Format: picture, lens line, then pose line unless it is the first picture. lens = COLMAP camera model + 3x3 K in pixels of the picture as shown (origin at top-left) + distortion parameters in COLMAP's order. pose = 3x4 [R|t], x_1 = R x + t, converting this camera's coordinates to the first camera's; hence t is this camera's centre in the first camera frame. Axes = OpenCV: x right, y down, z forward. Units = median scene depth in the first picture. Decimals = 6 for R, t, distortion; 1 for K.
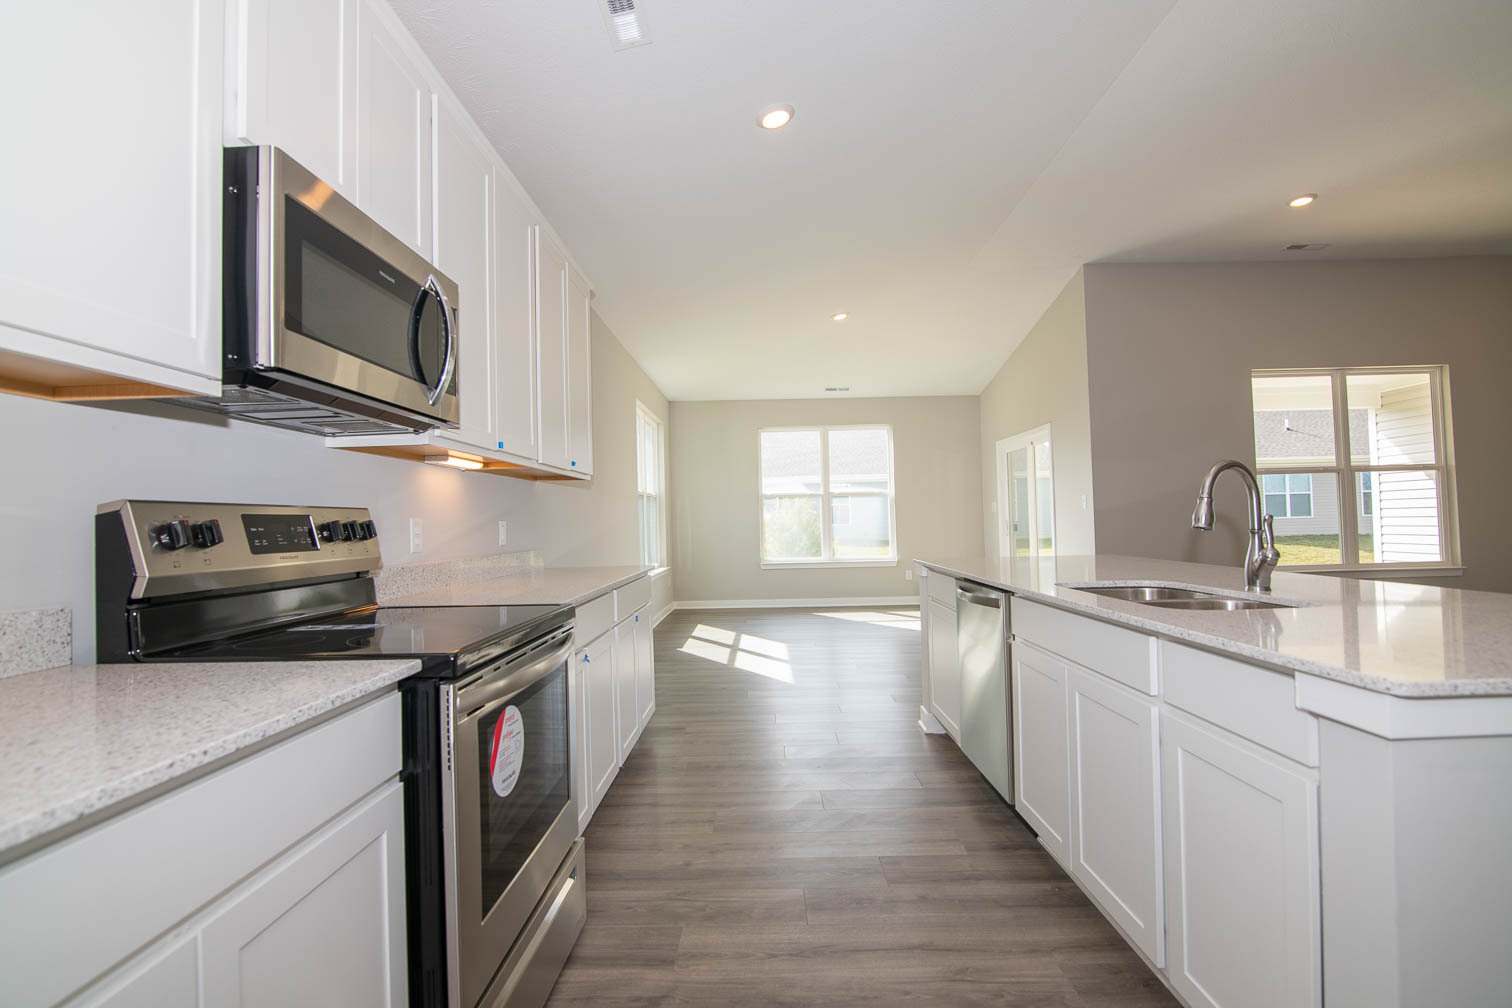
lens RADIAL K [[697.5, 0, 756.0], [0, 697.5, 504.0], [0, 0, 1]] dist [-0.001040, -0.000268]
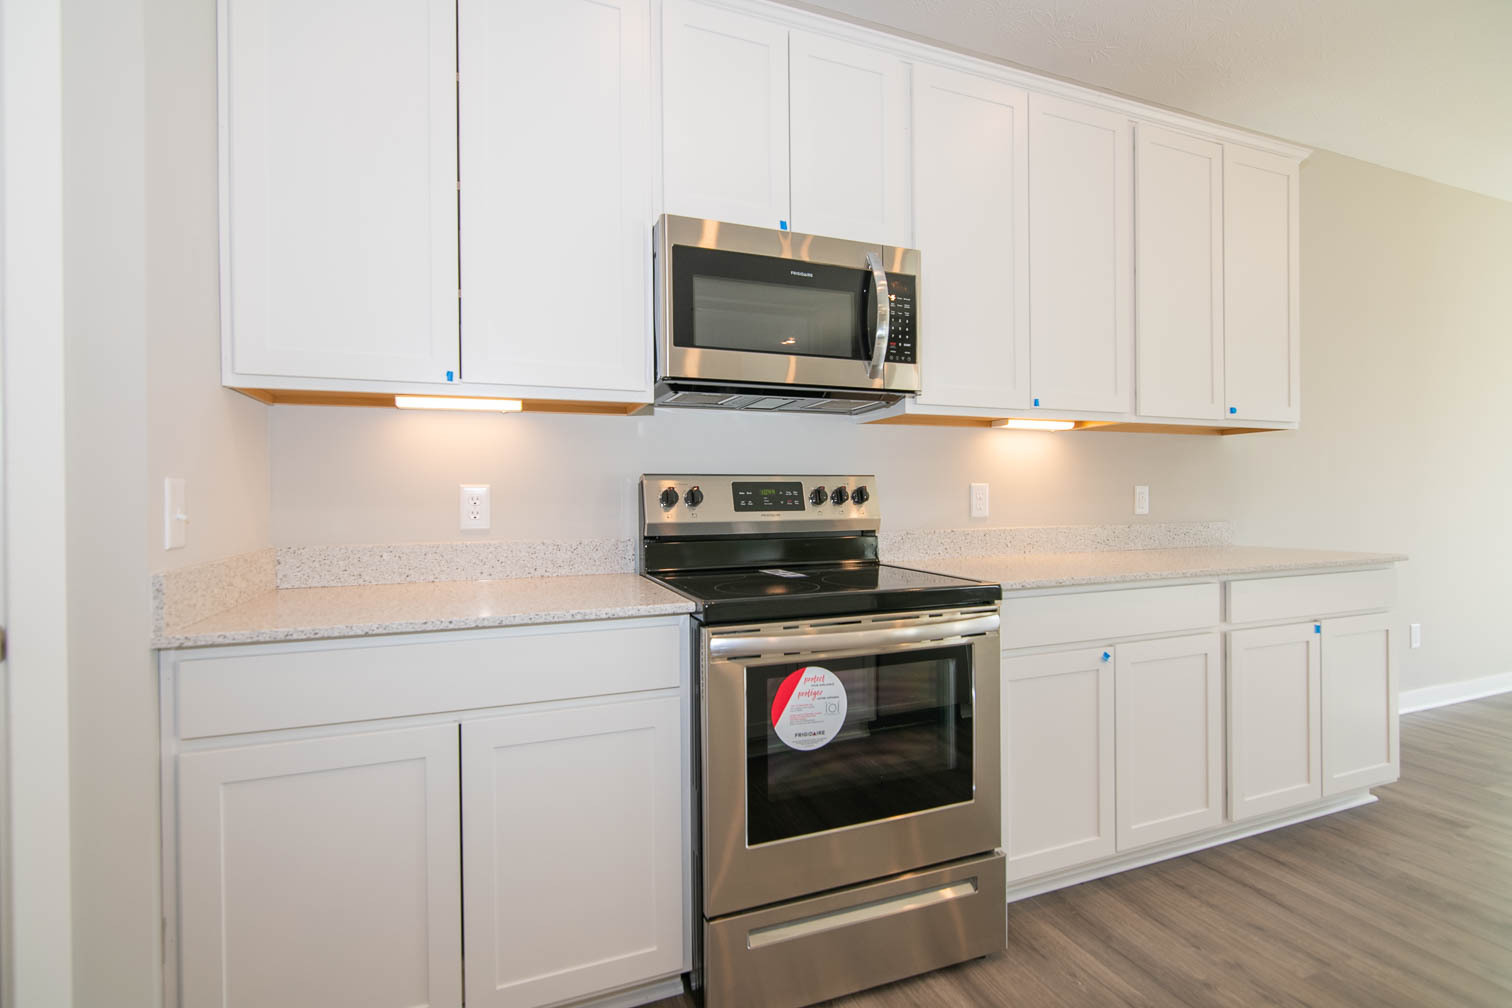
lens RADIAL K [[697.5, 0, 756.0], [0, 697.5, 504.0], [0, 0, 1]] dist [-0.001040, -0.000268]
pose [[0.381293, 0.027526, -0.924044, 0.386343], [0.022215, 0.998995, 0.038925, 0.003878], [0.924187, -0.035370, 0.380299, 0.369465]]
